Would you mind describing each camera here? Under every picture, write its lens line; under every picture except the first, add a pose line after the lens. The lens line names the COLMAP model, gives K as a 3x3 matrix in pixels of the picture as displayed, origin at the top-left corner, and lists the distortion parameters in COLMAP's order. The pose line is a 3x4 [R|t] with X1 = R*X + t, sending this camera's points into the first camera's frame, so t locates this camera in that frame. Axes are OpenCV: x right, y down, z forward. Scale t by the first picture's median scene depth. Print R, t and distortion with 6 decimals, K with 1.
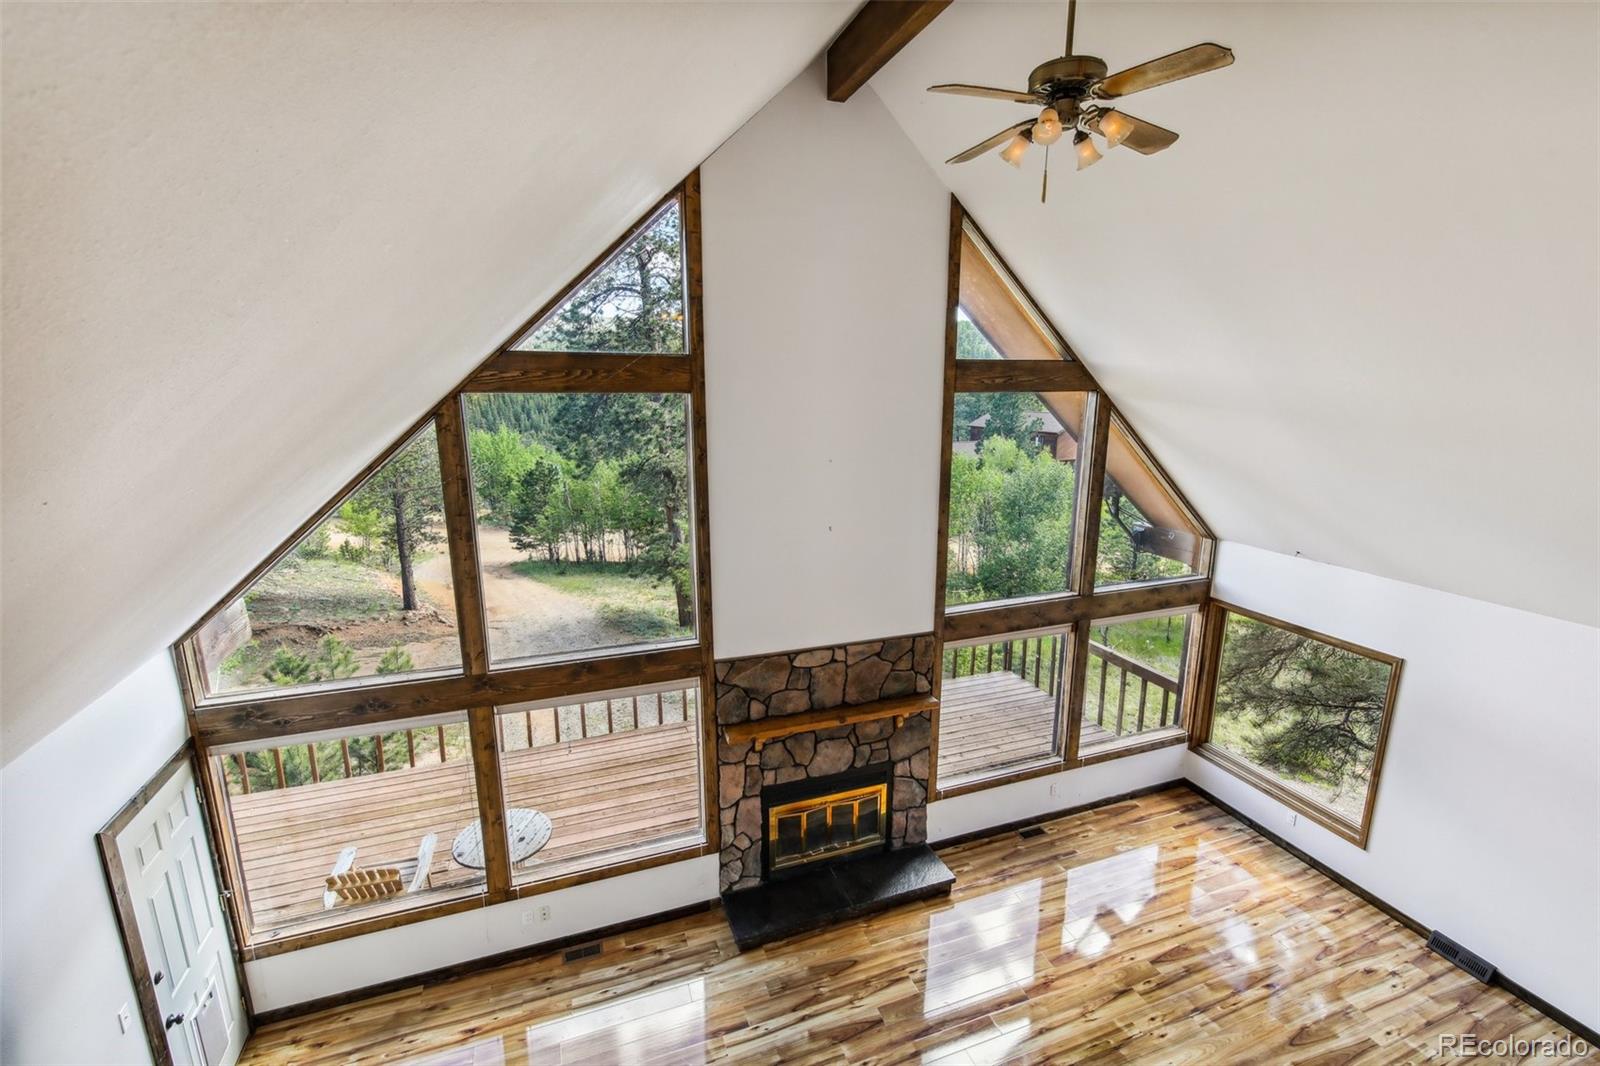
lens RADIAL K [[686.0, 0, 810.2], [0, 686.0, 531.9], [0, 0, 1]] dist [0.014386, -0.008615]
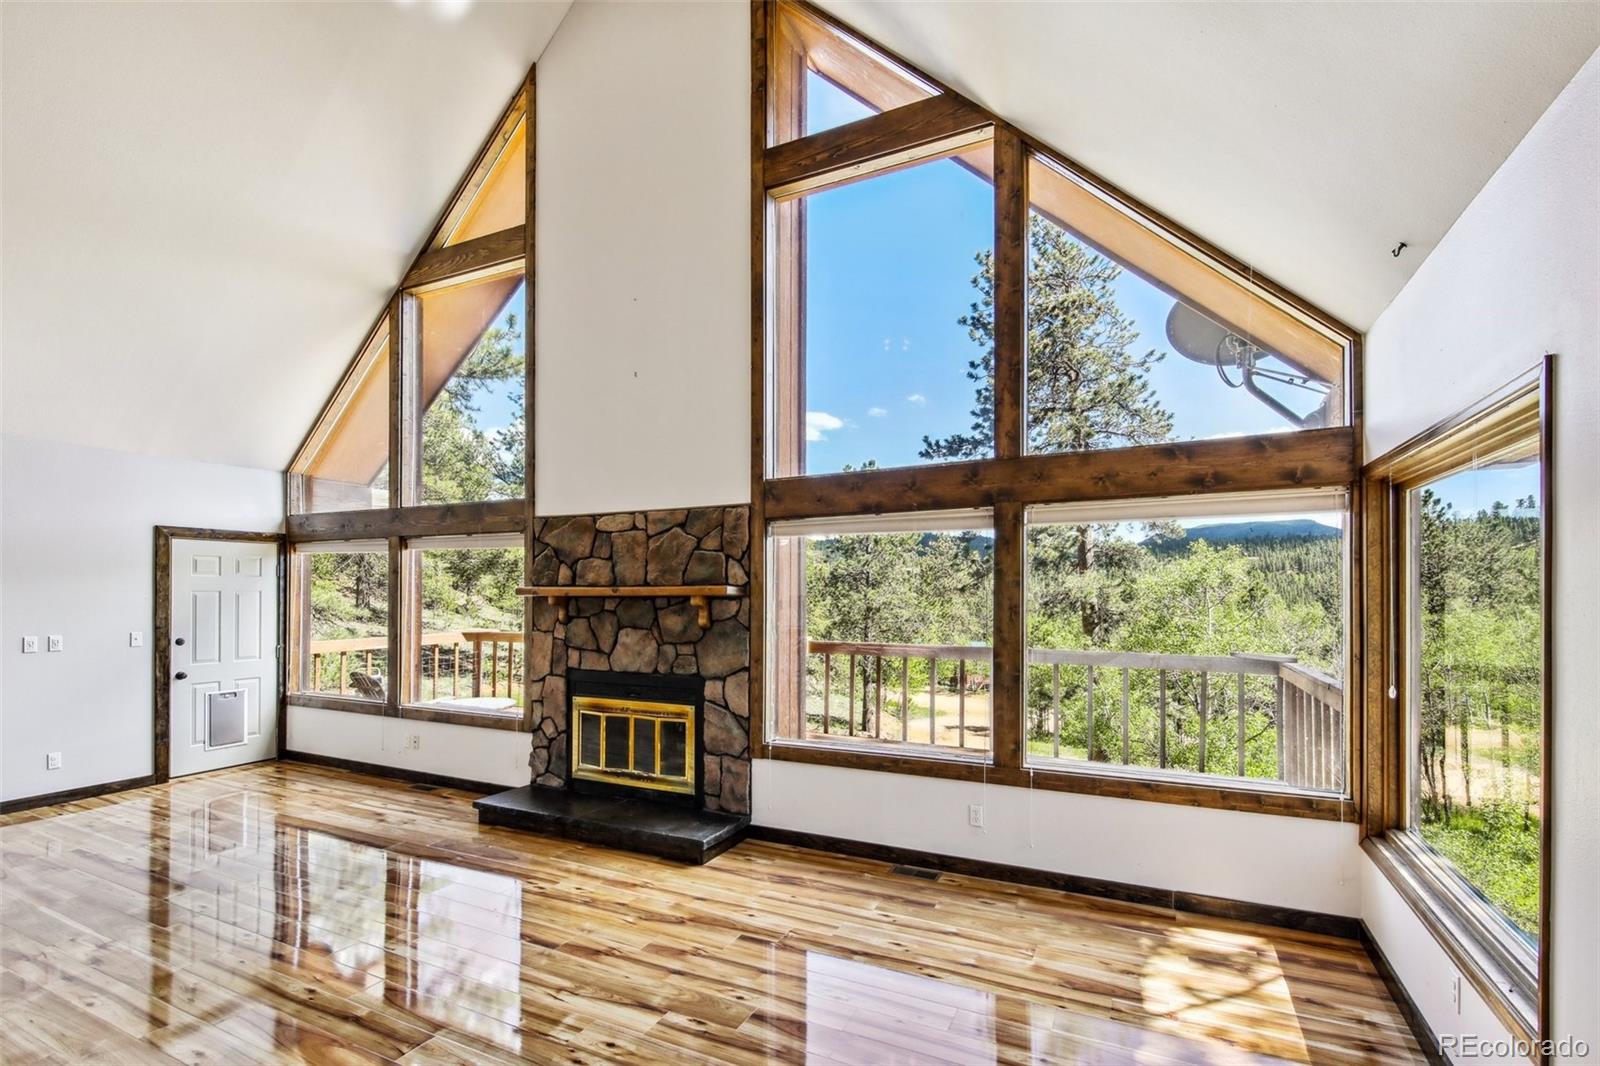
lens RADIAL K [[723.4, 0, 799.4], [0, 723.4, 589.3], [0, 0, 1]] dist [0.015781, 0.000010]
pose [[0.689640, -0.009630, -0.724088, 0.833628], [-0.153082, 0.975376, -0.158771, 0.375073], [0.707787, 0.220340, 0.671184, 0.551682]]
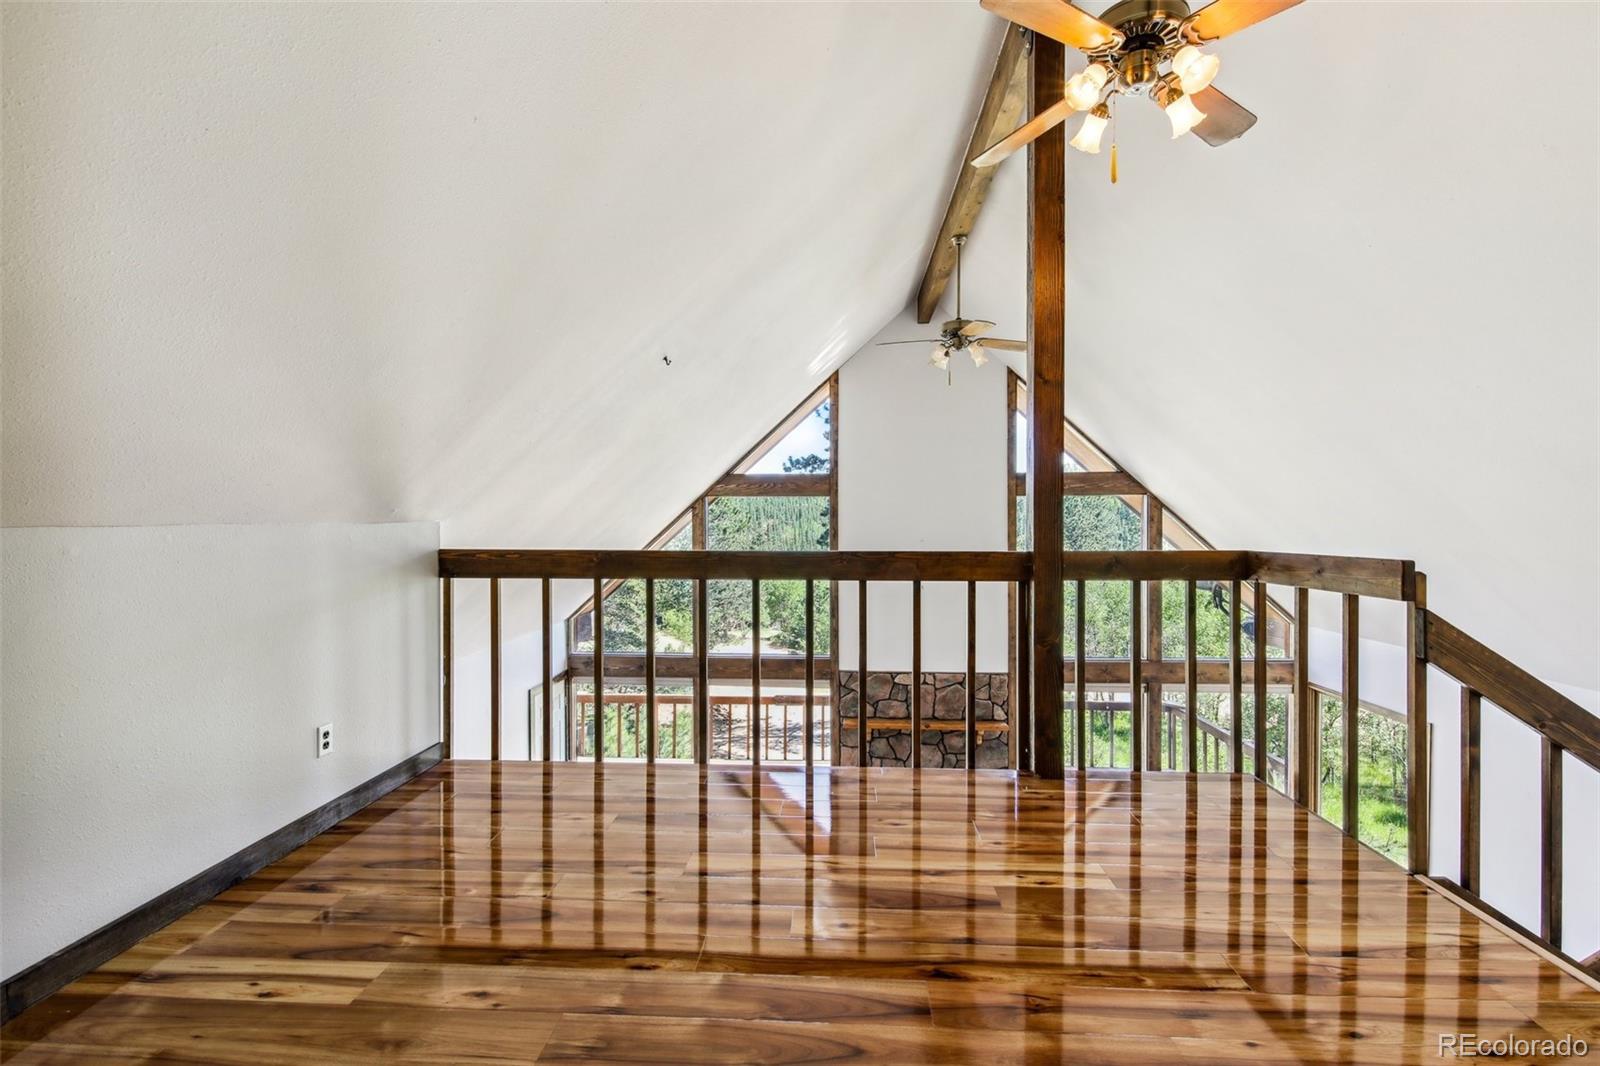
lens RADIAL K [[686.0, 0, 810.2], [0, 686.0, 531.9], [0, 0, 1]] dist [0.014386, -0.008615]
pose [[0.918188, -0.001569, -0.396142, 0.373805], [-0.079496, 0.978920, -0.188136, 0.167926], [0.388087, 0.204236, 0.898708, -0.413126]]
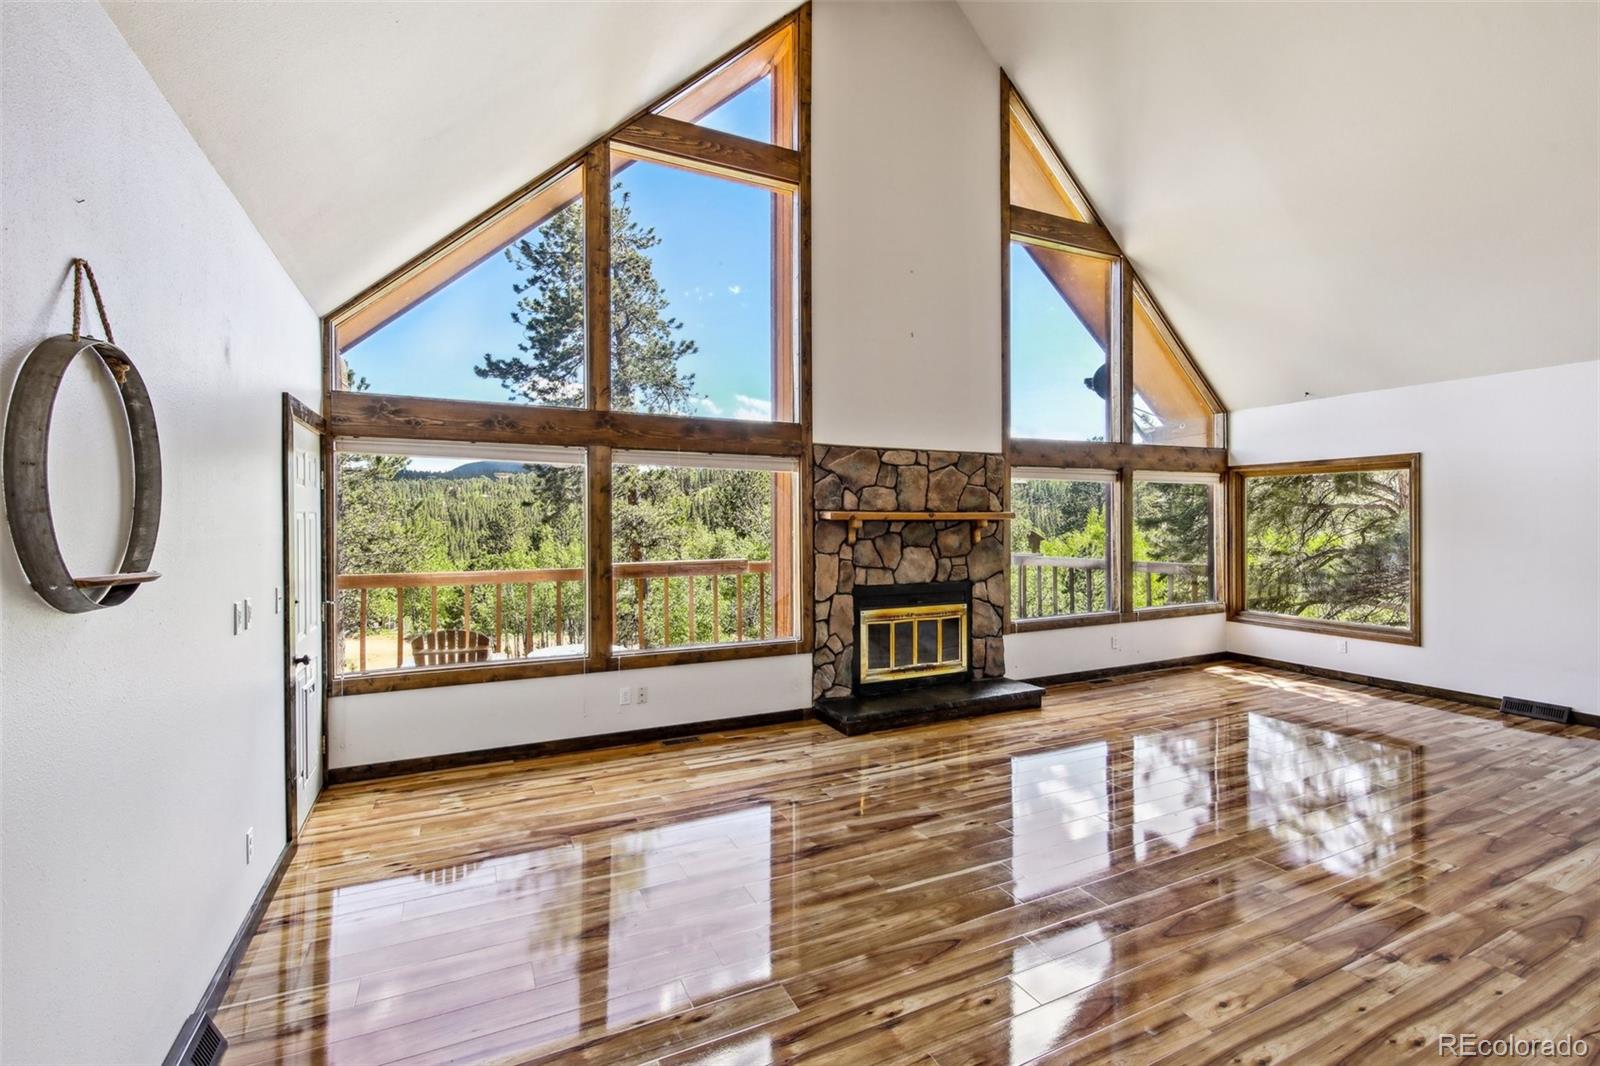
lens RADIAL K [[694.1, 0, 806.3], [0, 694.1, 522.1], [0, 0, 1]] dist [0.015841, -0.009600]
pose [[0.995524, -0.005790, 0.094331, -0.232659], [0.025575, 0.977386, -0.209912, 0.490431], [-0.090982, 0.211385, 0.973159, 0.009814]]
